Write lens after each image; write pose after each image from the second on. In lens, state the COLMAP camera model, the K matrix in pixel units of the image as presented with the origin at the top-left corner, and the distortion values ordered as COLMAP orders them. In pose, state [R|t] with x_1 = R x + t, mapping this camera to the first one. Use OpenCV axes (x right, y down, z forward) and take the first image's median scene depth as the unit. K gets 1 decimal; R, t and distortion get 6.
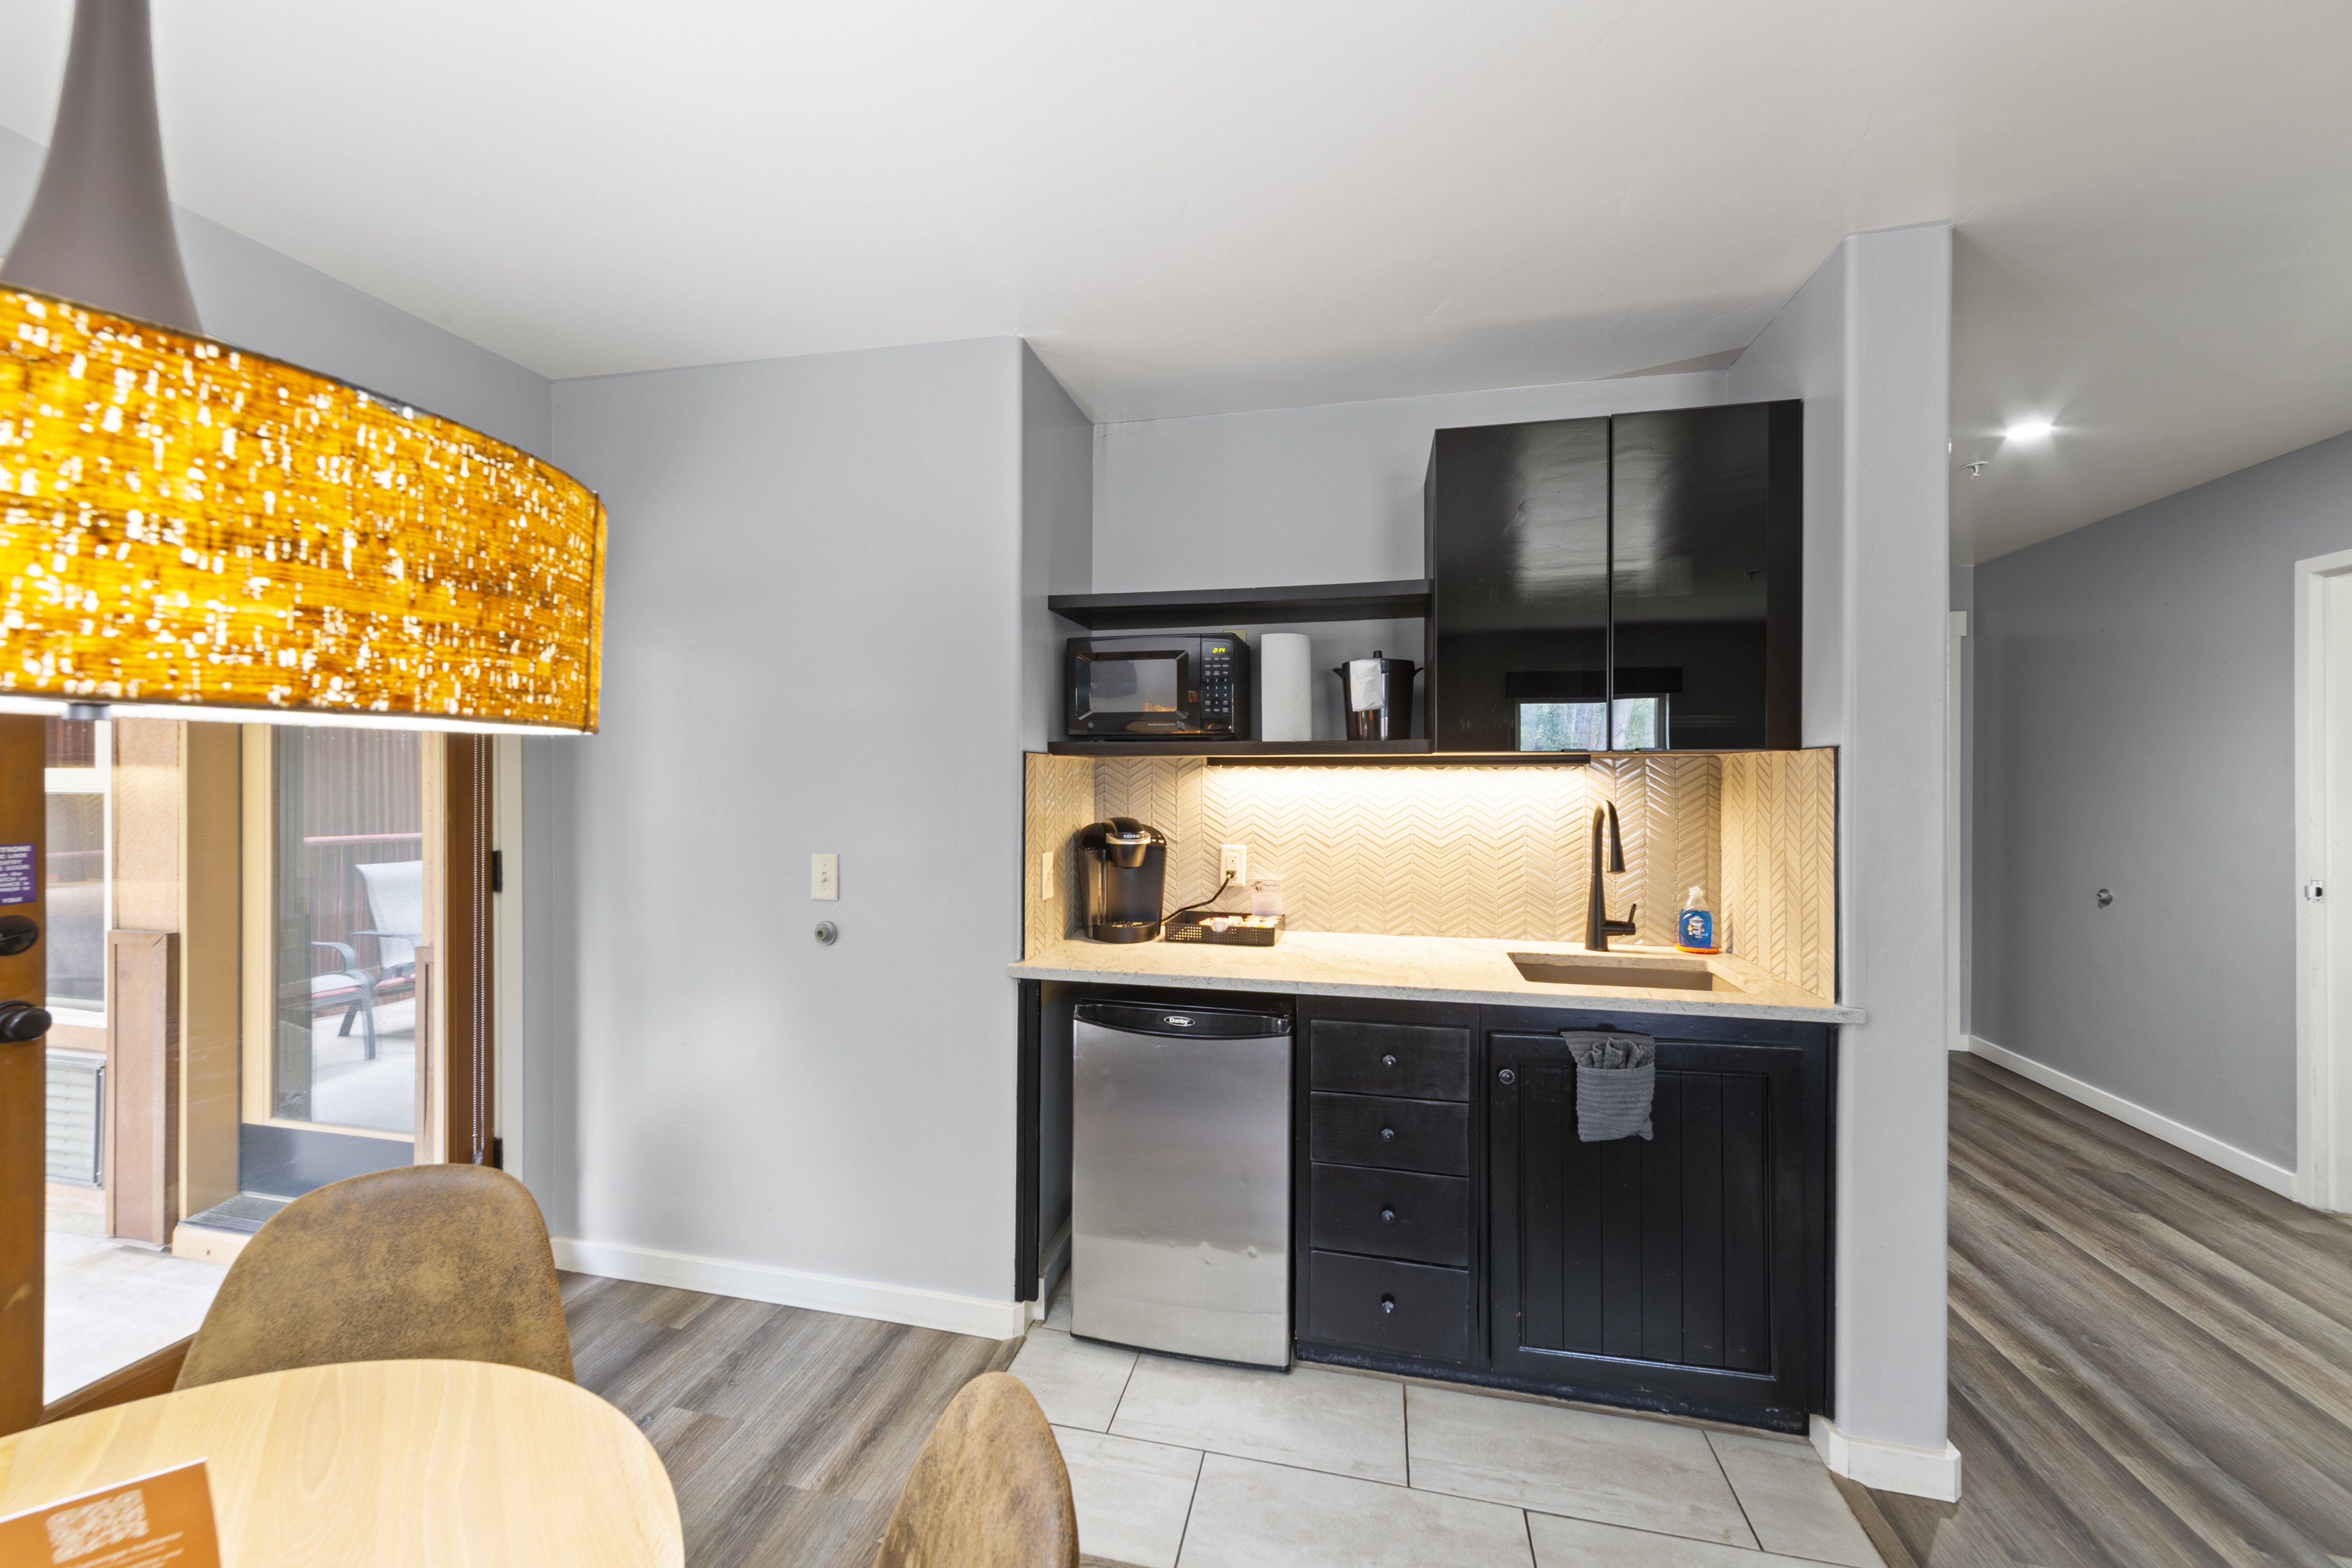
lens RADIAL K [[904.9, 0, 1166.4], [0, 904.9, 781.9], [0, 0, 1]] dist [0.001180, 0.000138]
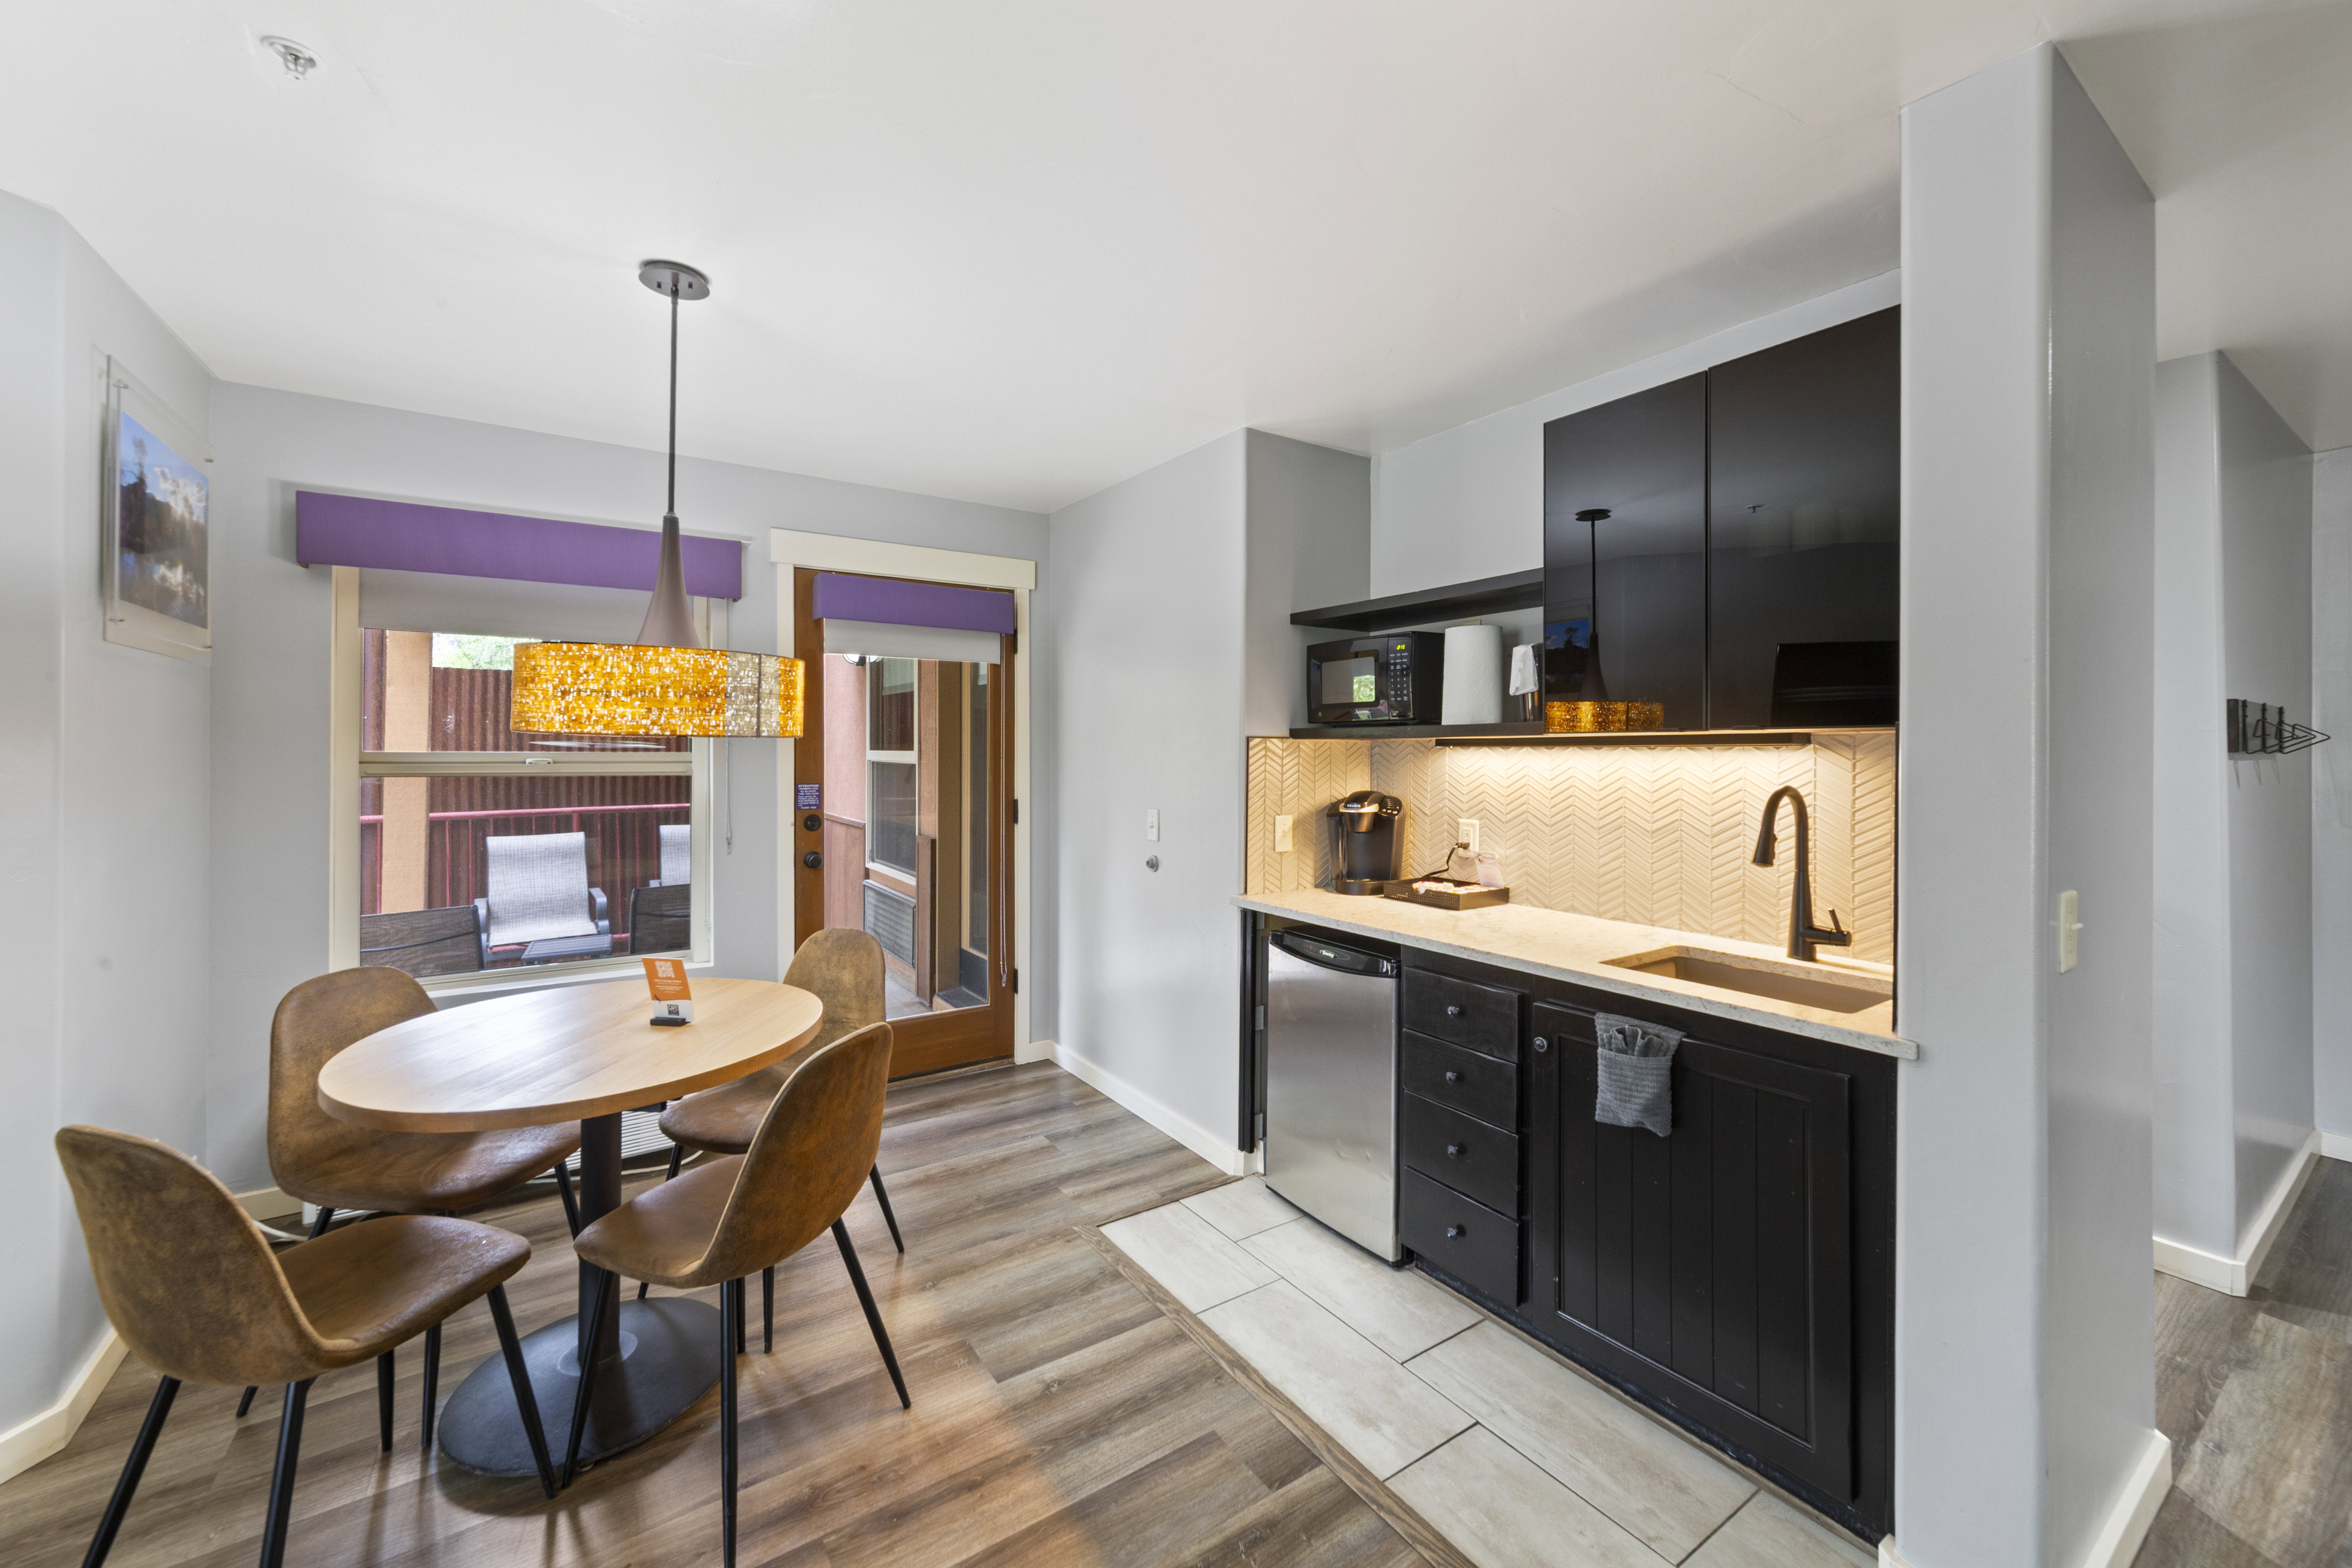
lens RADIAL K [[916.4, 0, 1167.2], [0, 916.4, 757.3], [0, 0, 1]] dist [0.001415, 0.000308]
pose [[0.725550, 0.003726, -0.688160, 0.686832], [-0.008068, 0.999963, -0.003092, 0.000980], [0.688123, 0.007795, 0.725553, -0.057842]]
